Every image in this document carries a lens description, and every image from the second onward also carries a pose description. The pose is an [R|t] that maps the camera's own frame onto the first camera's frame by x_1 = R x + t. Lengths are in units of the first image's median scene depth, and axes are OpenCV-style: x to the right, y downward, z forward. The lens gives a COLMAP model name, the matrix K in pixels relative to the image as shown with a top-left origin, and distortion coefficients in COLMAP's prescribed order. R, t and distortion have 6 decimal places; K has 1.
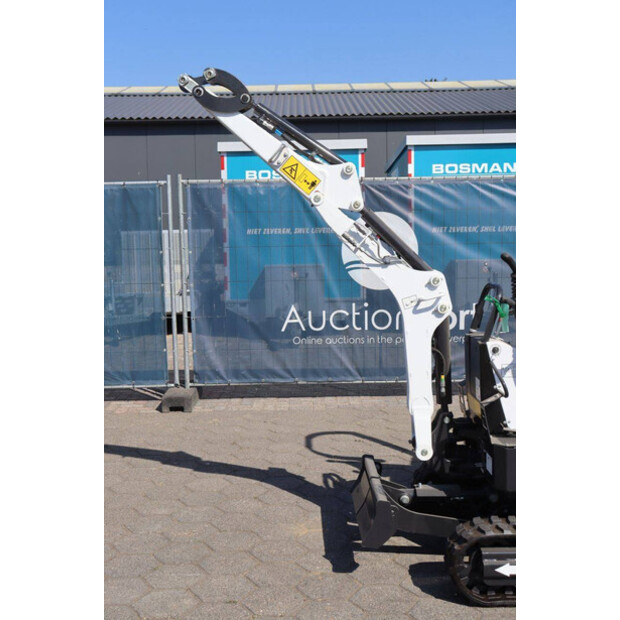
lens RADIAL K [[815.1, 0, 302.2], [0, 815.1, 308.3], [0, 0, 1]] dist [0.027932, 0.111529]
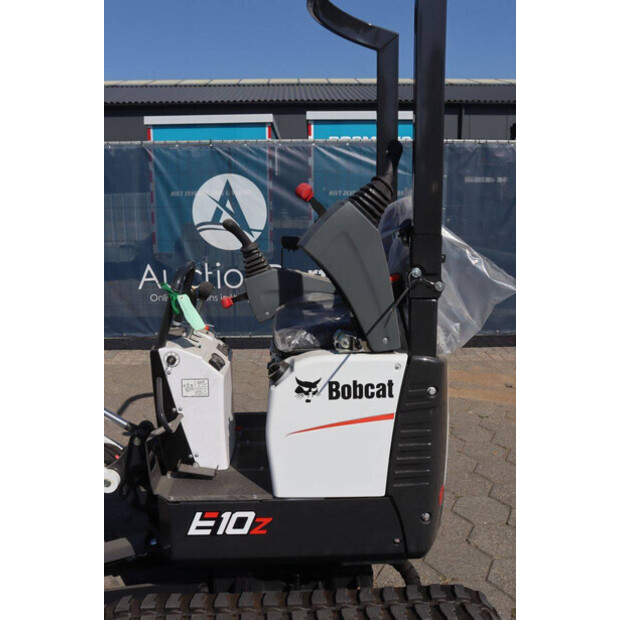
lens RADIAL K [[584.0, 0, 299.7], [0, 584.0, 308.0], [0, 0, 1]] dist [-0.091831, 0.013826]
pose [[0.999881, 0.007386, 0.013546, 0.172778], [-0.008665, 0.995256, 0.096901, -0.021916], [-0.012766, -0.097007, 0.995202, 0.254658]]
